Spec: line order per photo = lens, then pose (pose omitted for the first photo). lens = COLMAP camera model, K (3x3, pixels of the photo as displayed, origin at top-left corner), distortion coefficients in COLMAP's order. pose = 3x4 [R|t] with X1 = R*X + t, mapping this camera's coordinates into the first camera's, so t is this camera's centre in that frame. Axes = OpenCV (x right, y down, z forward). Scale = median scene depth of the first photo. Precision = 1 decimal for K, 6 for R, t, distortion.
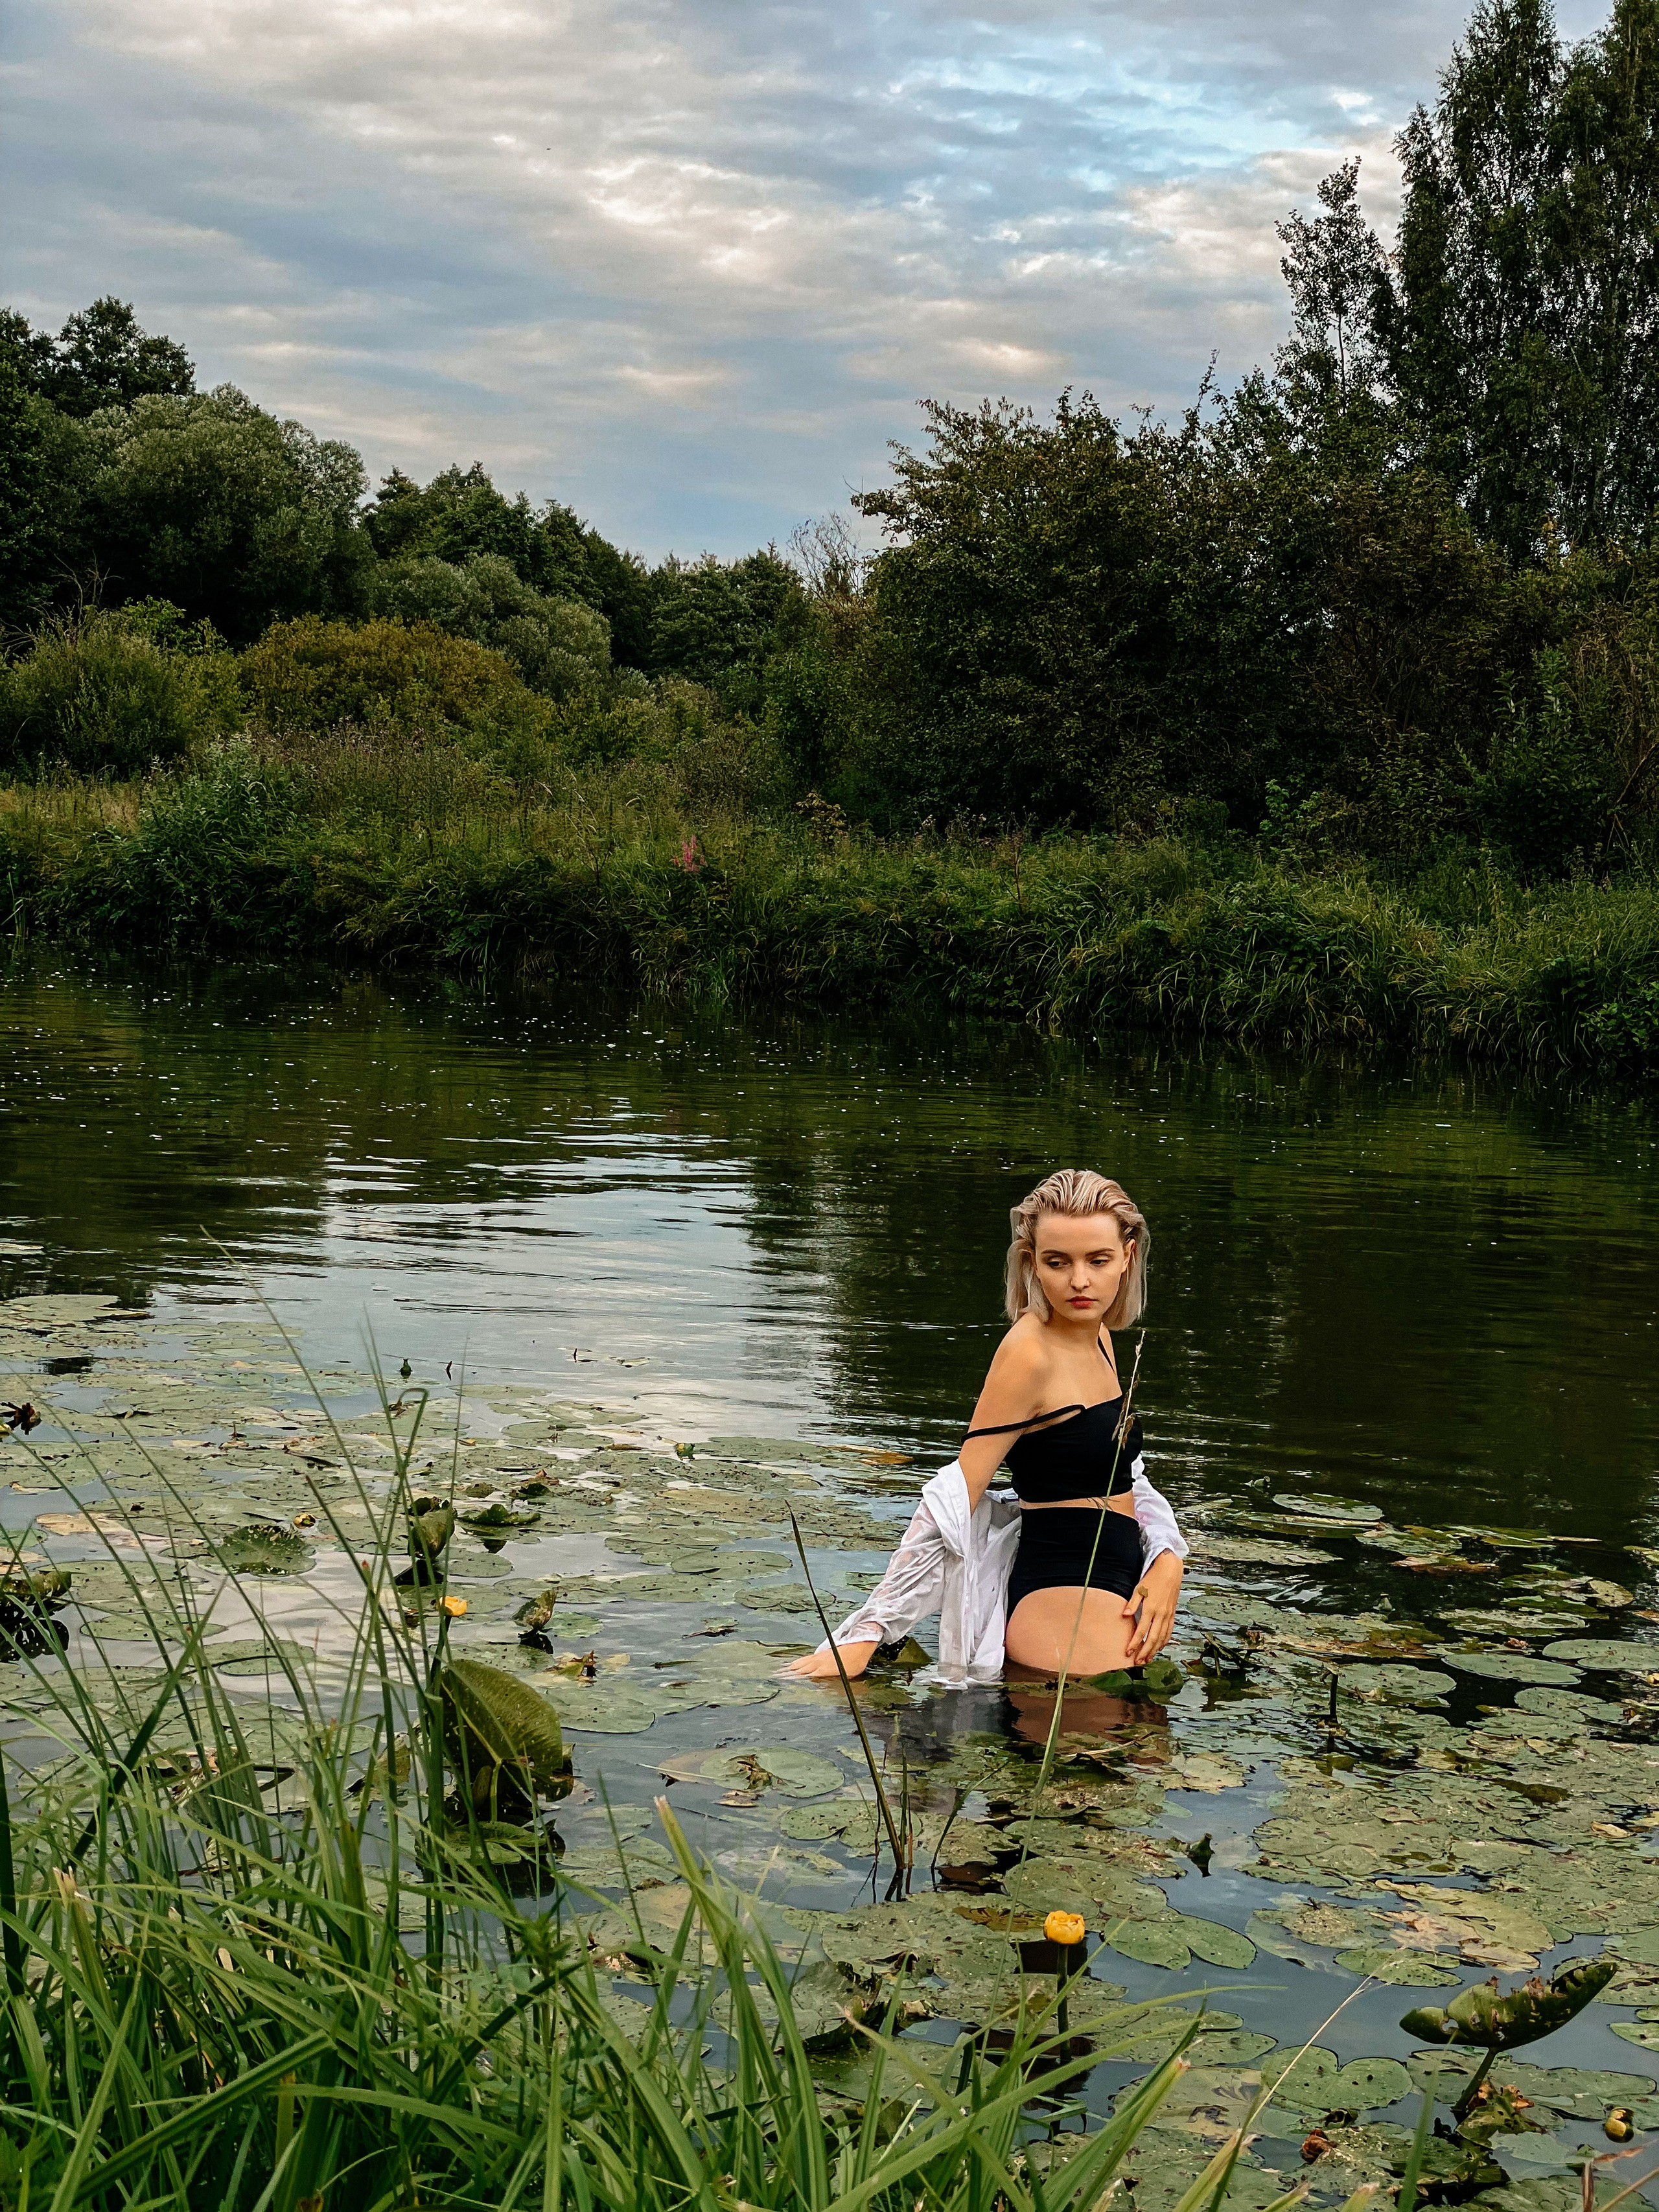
lens RADIAL K [[3326.4, 0, 836.8], [0, 3326.4, 1129.5], [0, 0, 1]] dist [0.125054, 0.000000]
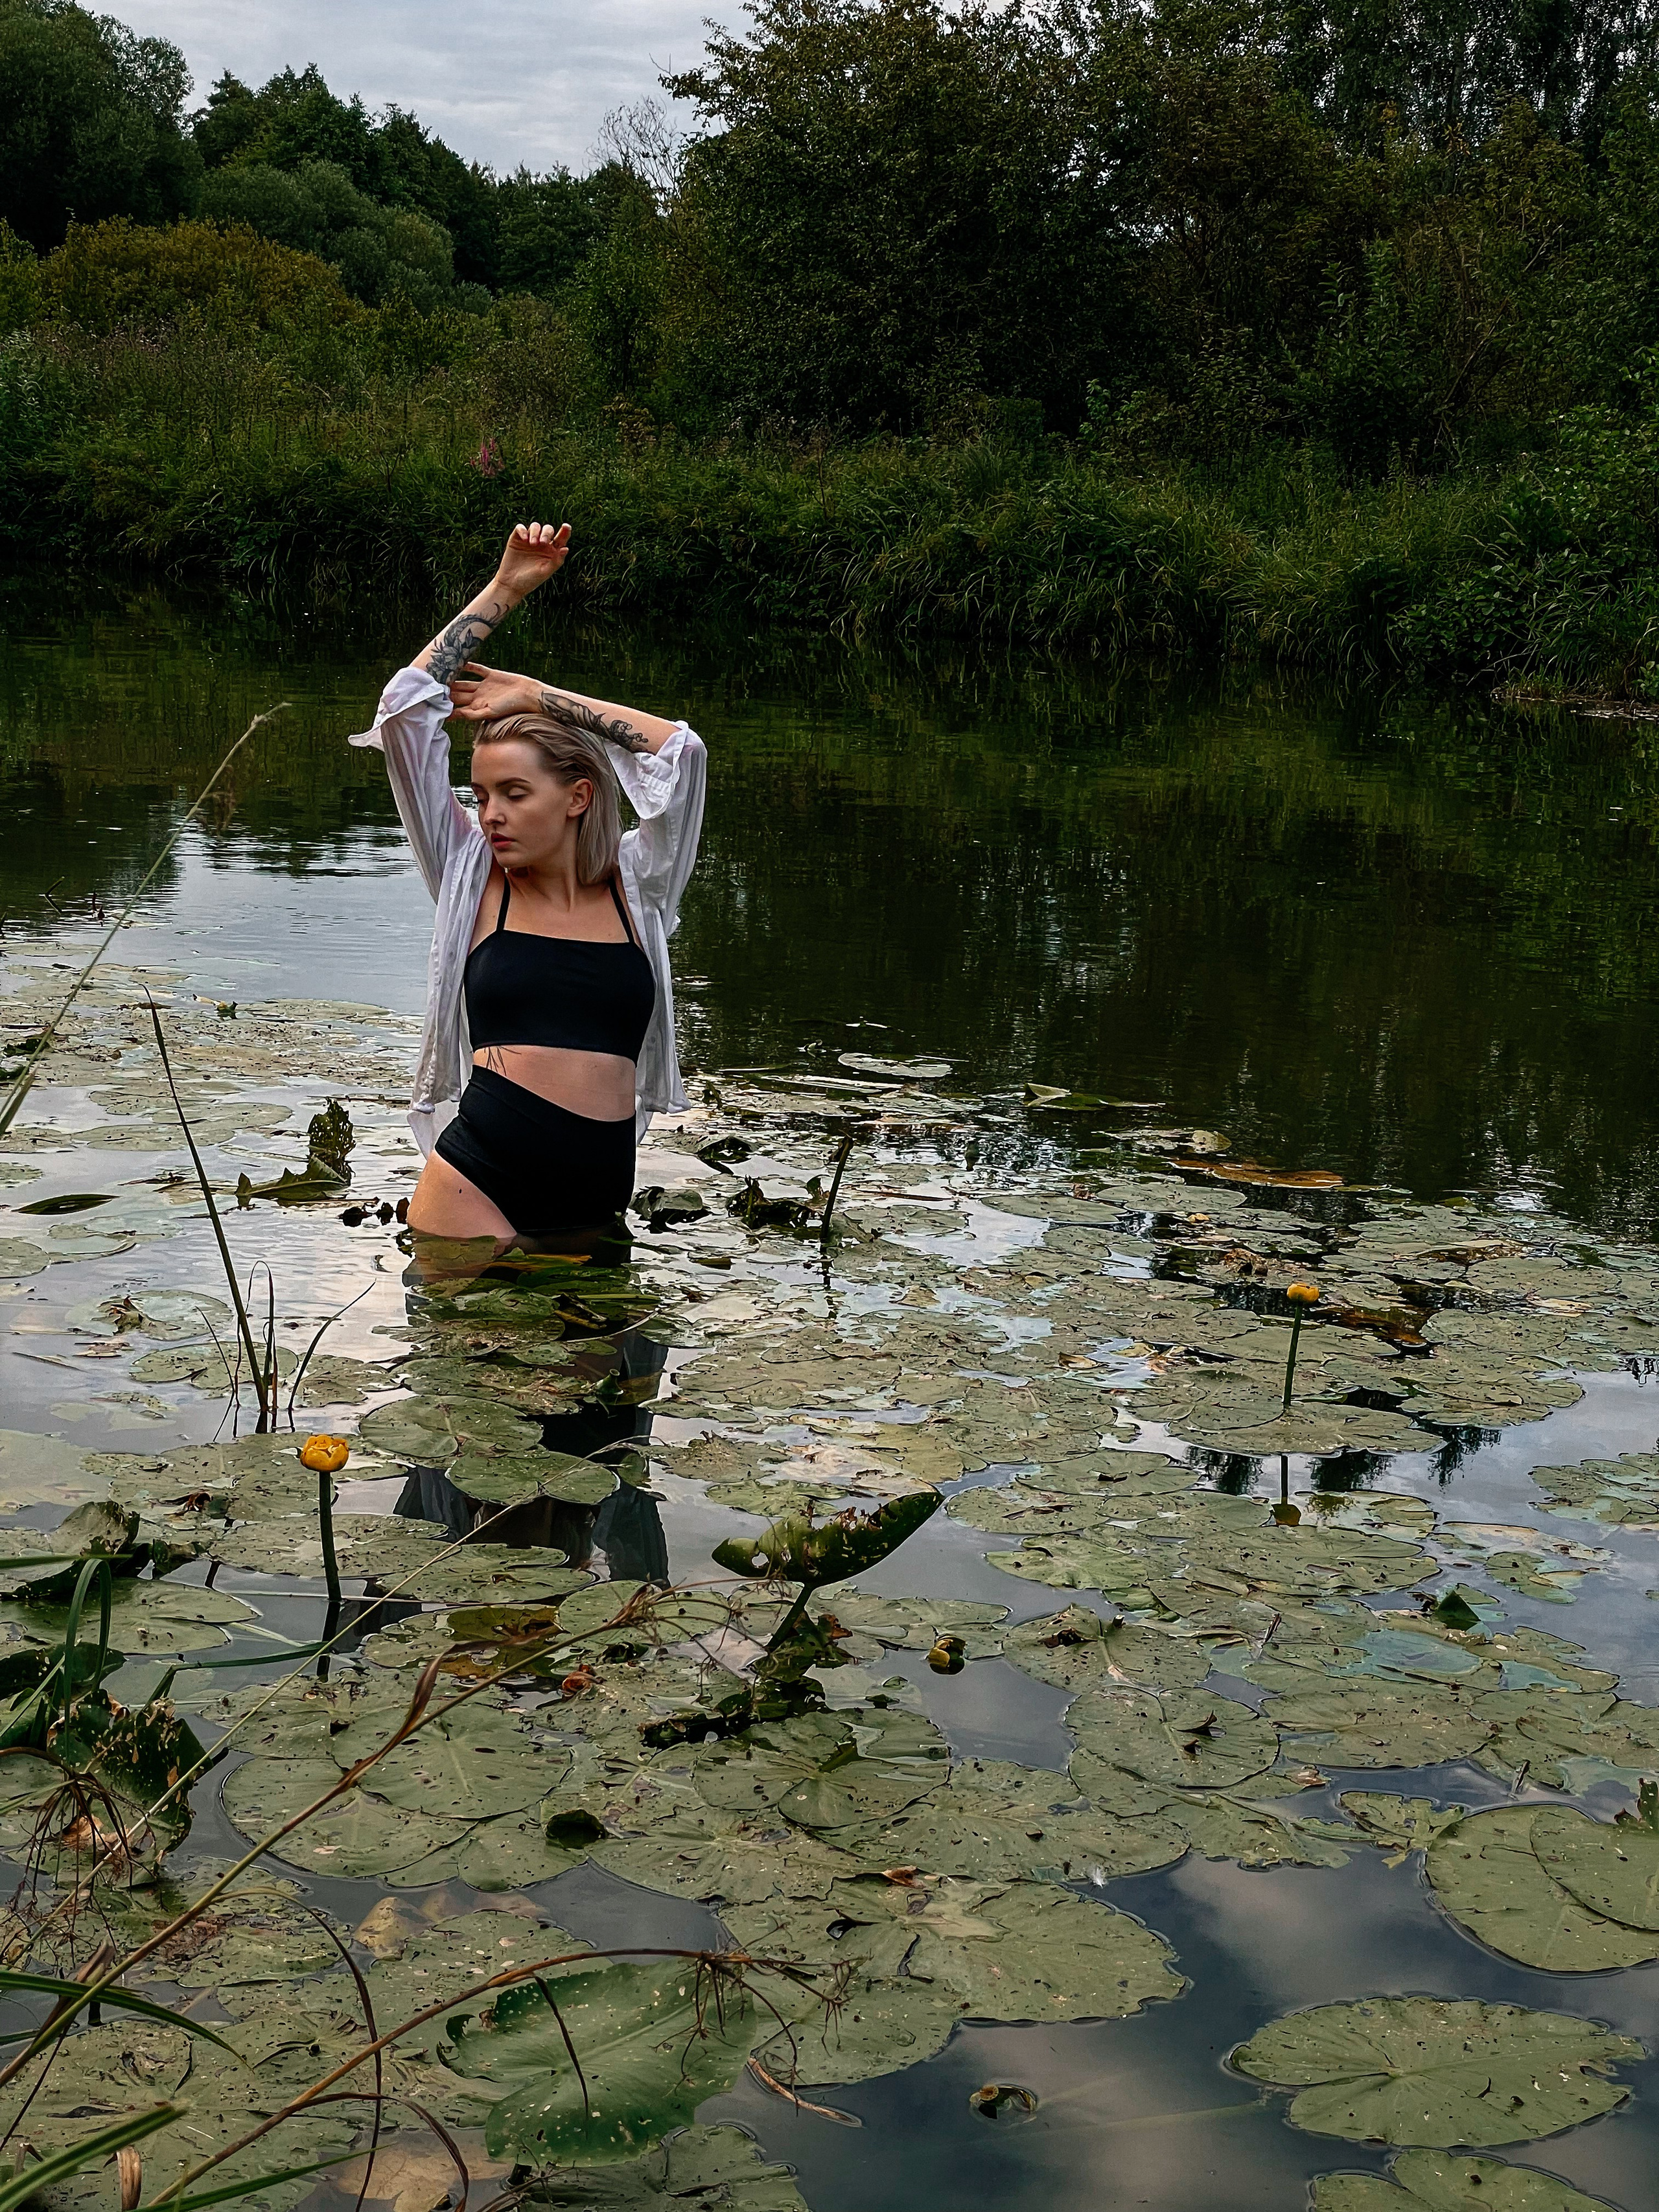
lens RADIAL K [[3326.4, 0, 838.9], [0, 3326.4, 1130.6], [0, 0, 1]] dist [0.125054, 0.000000]
pose [[0.999195, -0.010676, 0.038659, 0.015977], [0.006462, 0.994179, 0.107551, 0.005996], [-0.039582, -0.107214, 0.993448, 0.015418]]
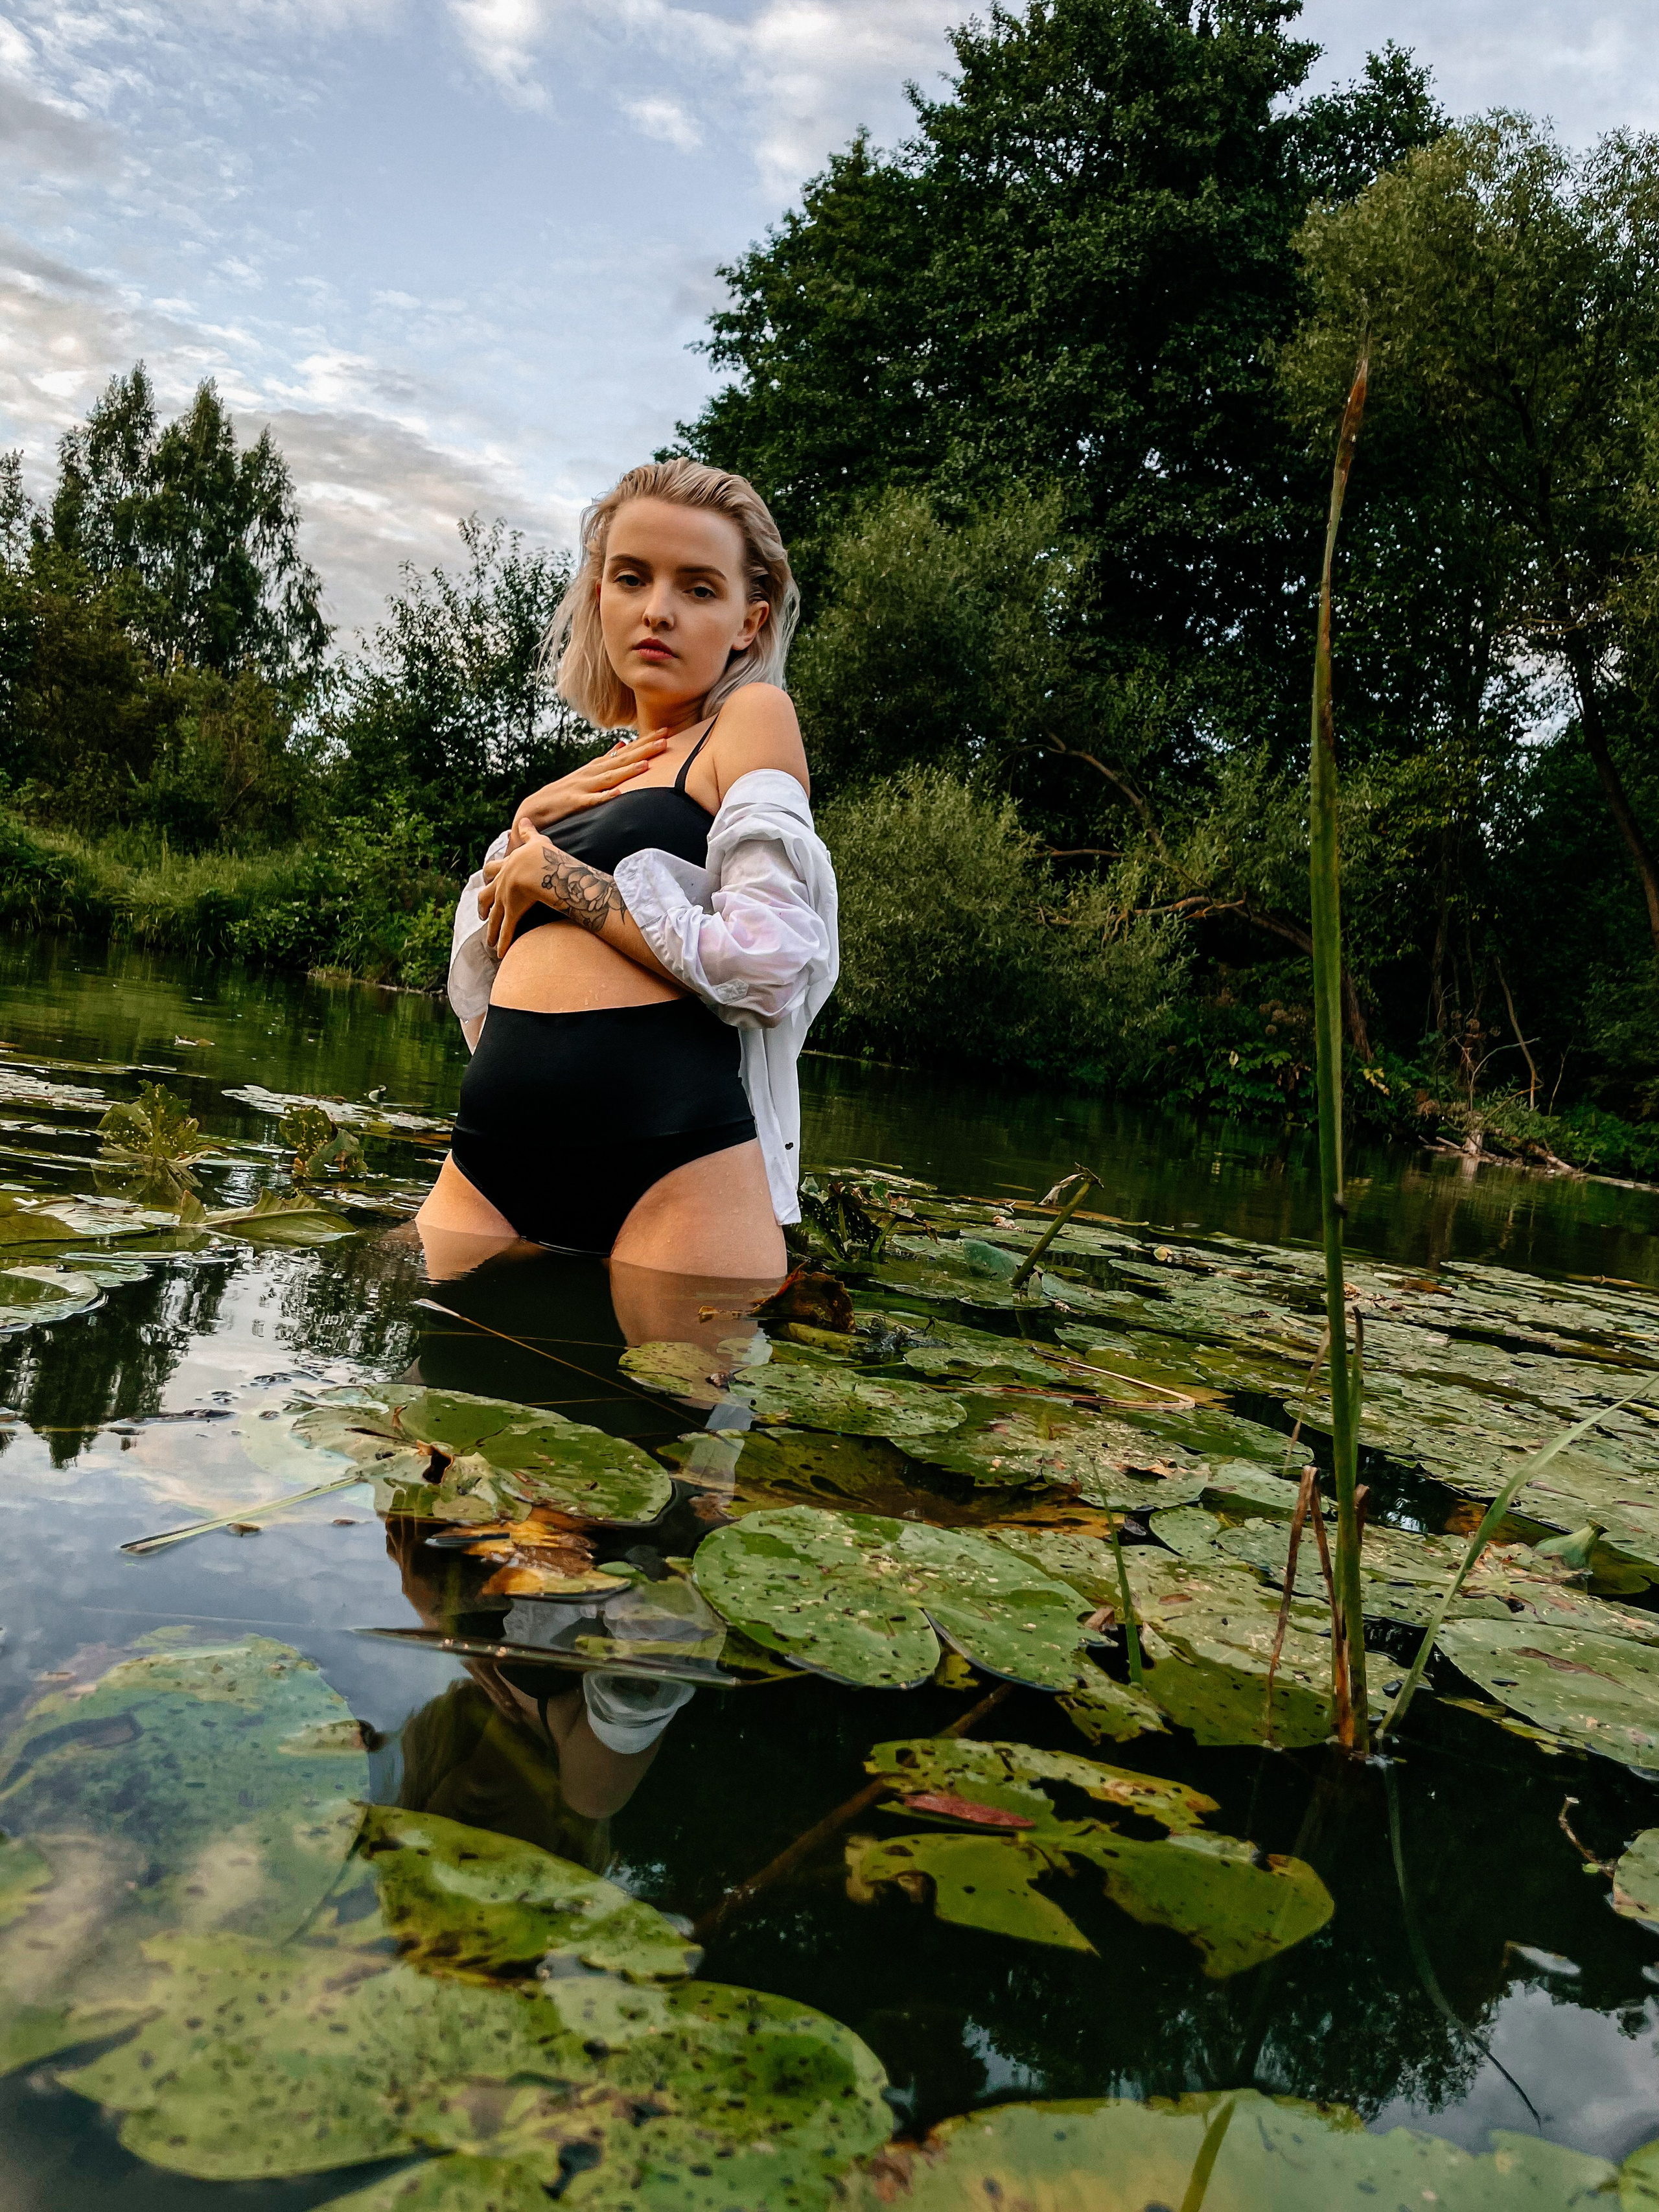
lens RADIAL K [[1702.8, 0, 830.4], [0, 1702.8, 1093.8], [0, 0, 1]] dist [0.077850, -0.087587]
pose [[0.814263, 0.045091, 0.578742, -0.011519], [-0.057697, 0.998328, 0.003394, 0.019307], [-0.577621, -0.036155, 0.815504, 0.109916]]
